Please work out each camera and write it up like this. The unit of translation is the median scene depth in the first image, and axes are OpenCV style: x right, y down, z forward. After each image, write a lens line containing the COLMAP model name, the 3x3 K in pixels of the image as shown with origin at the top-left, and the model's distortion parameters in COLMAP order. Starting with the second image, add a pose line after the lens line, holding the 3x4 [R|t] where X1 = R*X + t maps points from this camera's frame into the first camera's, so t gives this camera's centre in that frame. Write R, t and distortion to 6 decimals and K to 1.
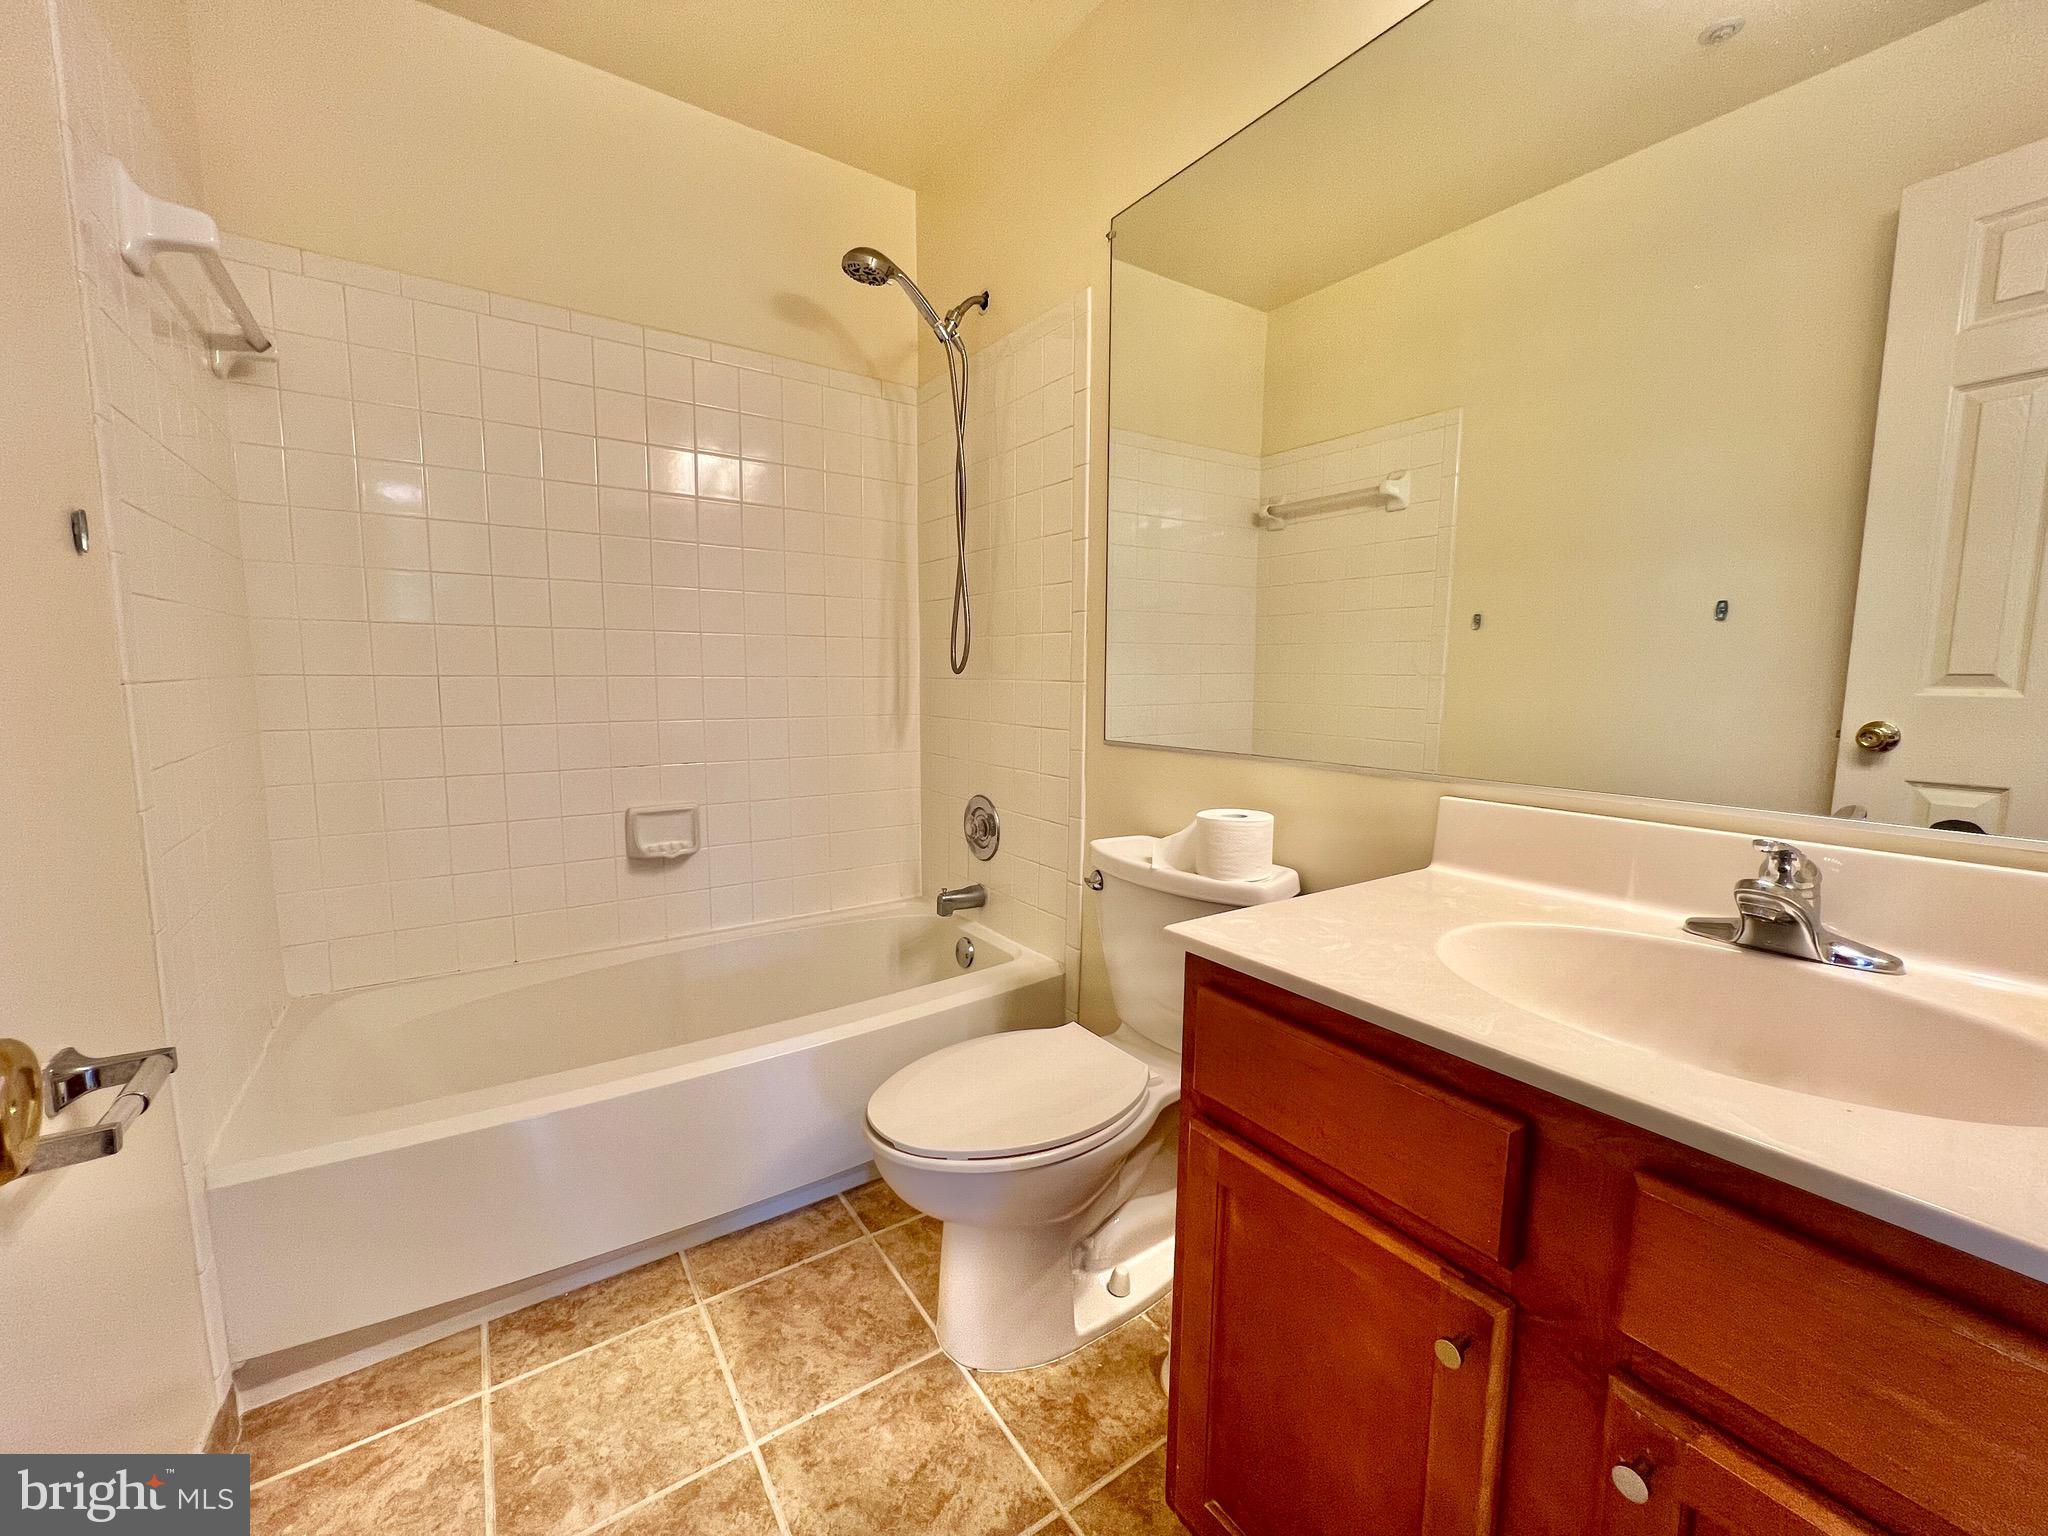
lens RADIAL K [[821.1, 0, 1030.5], [0, 821.1, 763.0], [0, 0, 1]] dist [-0.006042, 0.001041]
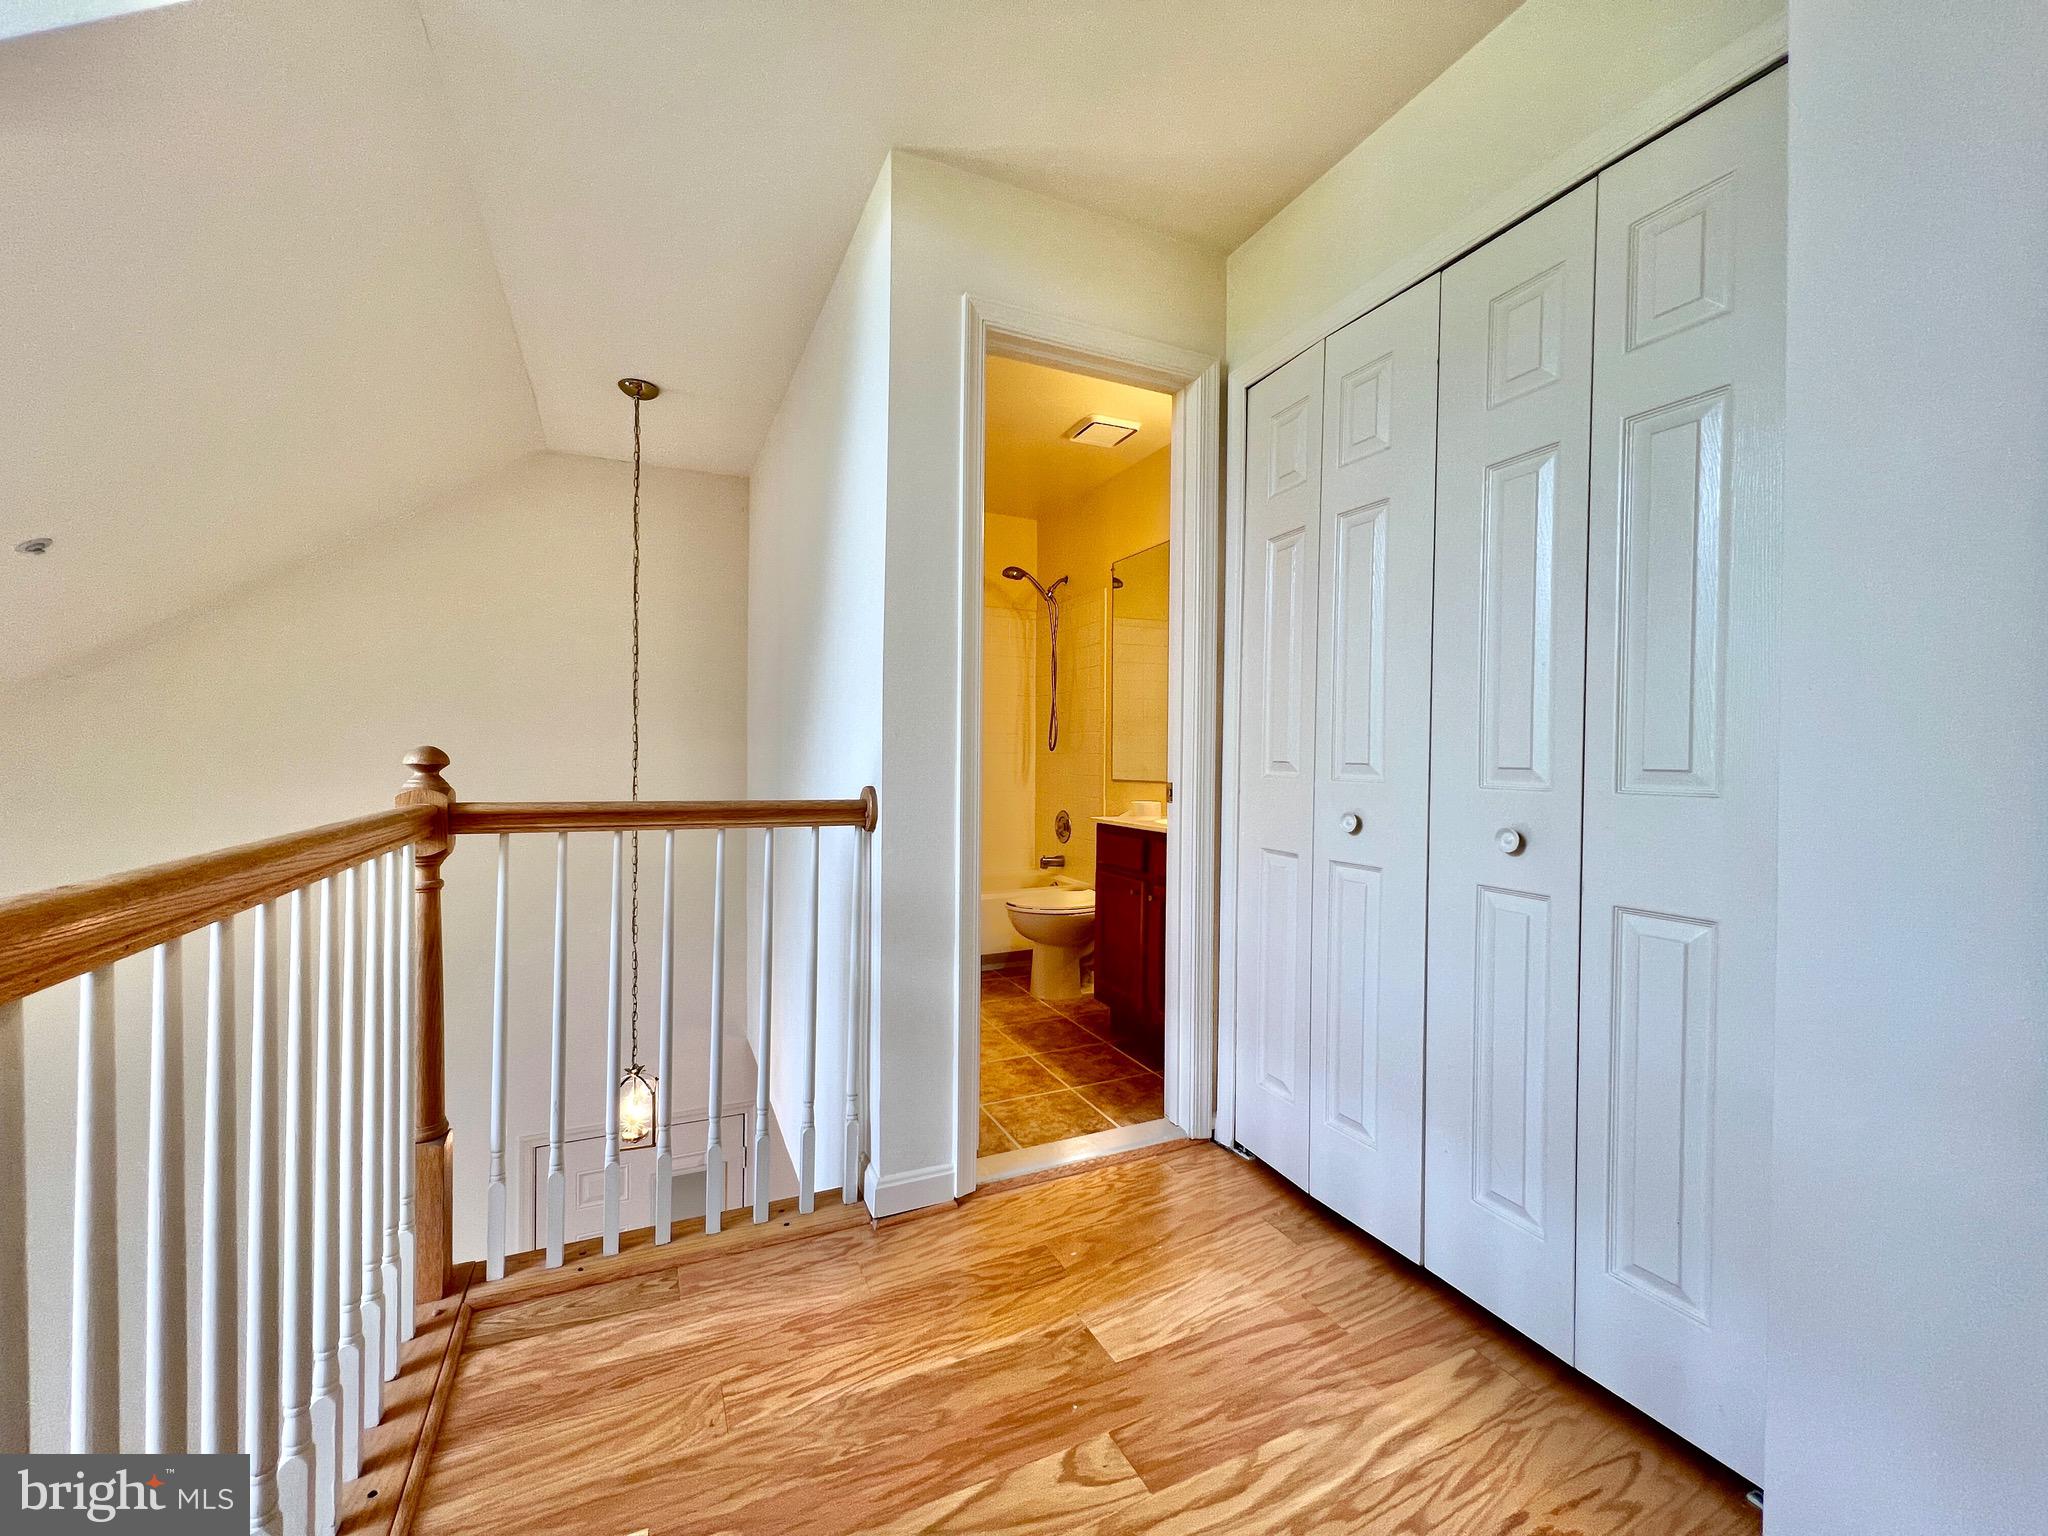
lens RADIAL K [[821.1, 0, 1029.6], [0, 821.1, 762.1], [0, 0, 1]] dist [-0.006042, 0.001041]
pose [[0.986218, 0.002410, -0.165431, 0.209926], [-0.020594, 0.993905, -0.108296, 0.155115], [0.164162, 0.110210, 0.980257, -1.102247]]
